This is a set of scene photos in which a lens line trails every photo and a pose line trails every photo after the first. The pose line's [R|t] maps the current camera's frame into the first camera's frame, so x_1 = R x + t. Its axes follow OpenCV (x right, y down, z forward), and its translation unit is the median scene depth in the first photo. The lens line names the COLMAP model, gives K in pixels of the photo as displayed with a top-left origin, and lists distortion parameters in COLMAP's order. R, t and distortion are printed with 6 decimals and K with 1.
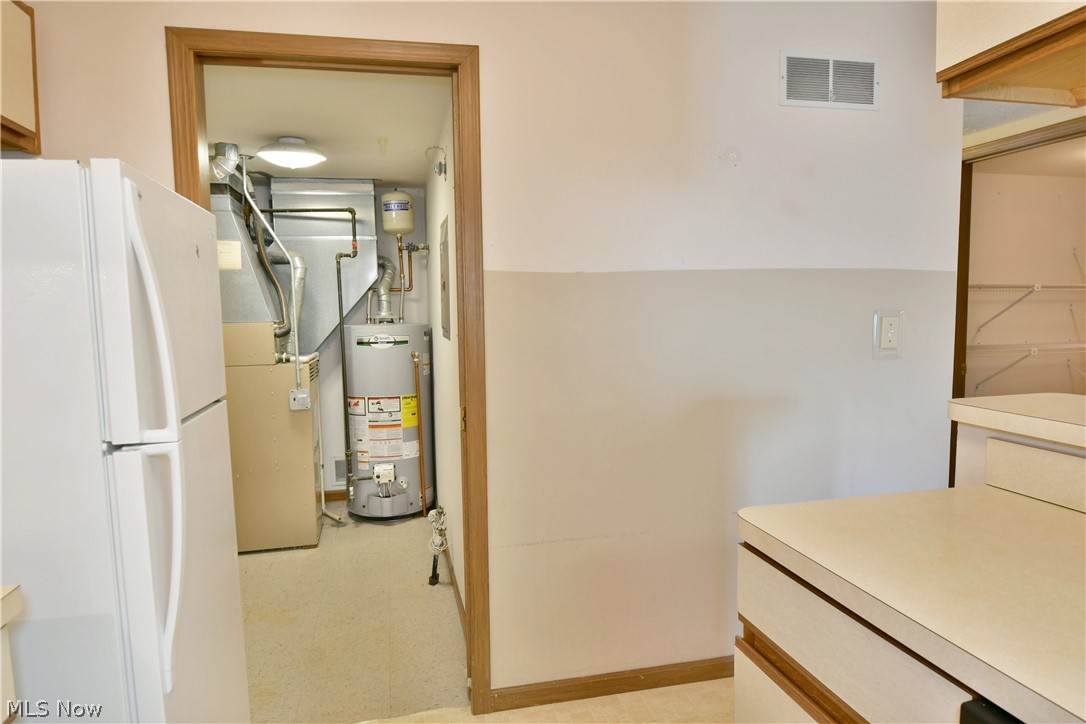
lens RADIAL K [[668.4, 0, 543.0], [0, 668.4, 362.0], [0, 0, 1]] dist [-0.008933, -0.002284]
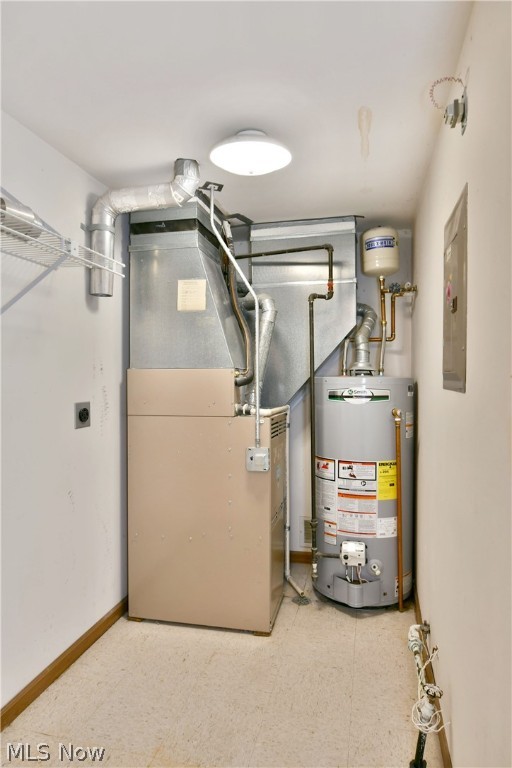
lens RADIAL K [[472.7, 0, 256.0], [0, 472.7, 384.0], [0, 0, 1]] dist [-0.008933, -0.002284]
pose [[0.894098, 0.021073, -0.447375, -0.086535], [-0.051092, 0.997171, -0.055139, -0.005646], [0.444947, 0.072157, 0.892645, 0.400477]]
